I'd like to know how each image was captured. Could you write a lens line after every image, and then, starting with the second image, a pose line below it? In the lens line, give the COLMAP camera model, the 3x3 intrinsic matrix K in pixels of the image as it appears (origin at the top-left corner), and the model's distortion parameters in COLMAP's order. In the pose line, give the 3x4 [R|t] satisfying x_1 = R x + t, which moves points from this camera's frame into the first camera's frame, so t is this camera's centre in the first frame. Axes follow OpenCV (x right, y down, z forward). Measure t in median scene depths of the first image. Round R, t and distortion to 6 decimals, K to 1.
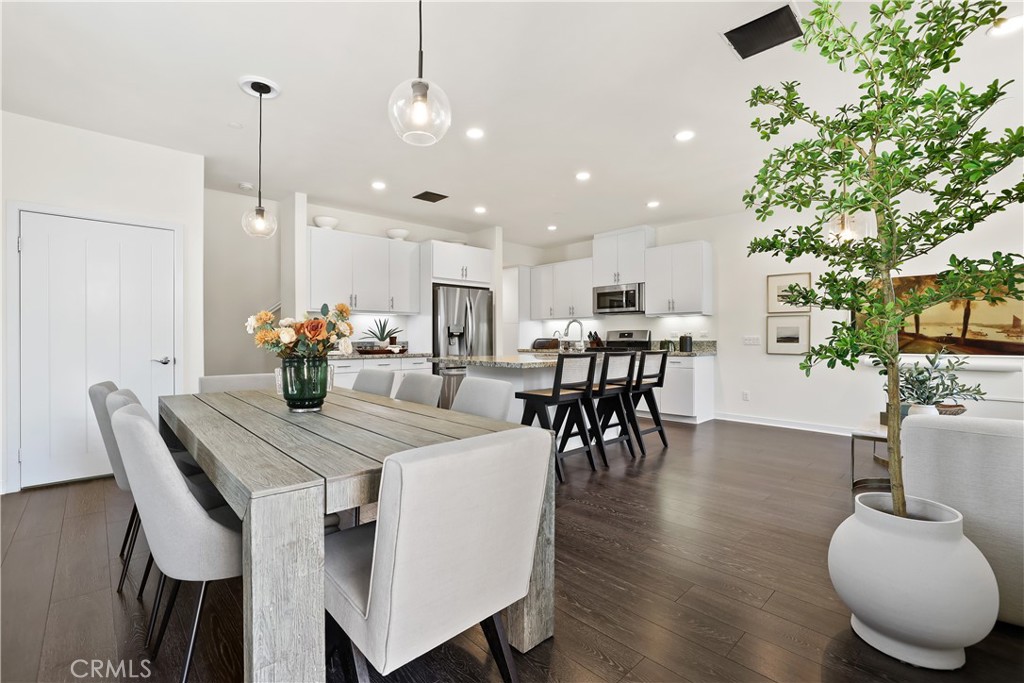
lens RADIAL K [[449.3, 0, 509.6], [0, 449.3, 342.8], [0, 0, 1]] dist [-0.017688, 0.000661]
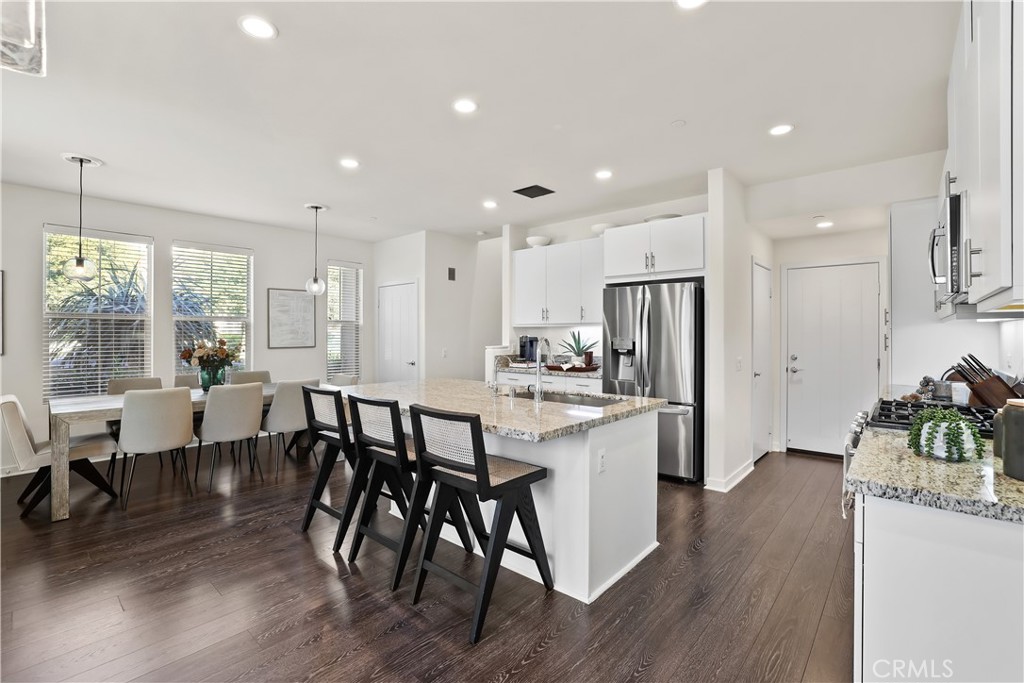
lens RADIAL K [[449.3, 0, 509.6], [0, 449.3, 342.8], [0, 0, 1]] dist [-0.017688, 0.000661]
pose [[0.086787, 0.028305, -0.995825, 0.631864], [-0.007132, 0.999588, 0.027790, -0.056699], [0.996201, 0.004690, 0.086953, 0.818042]]
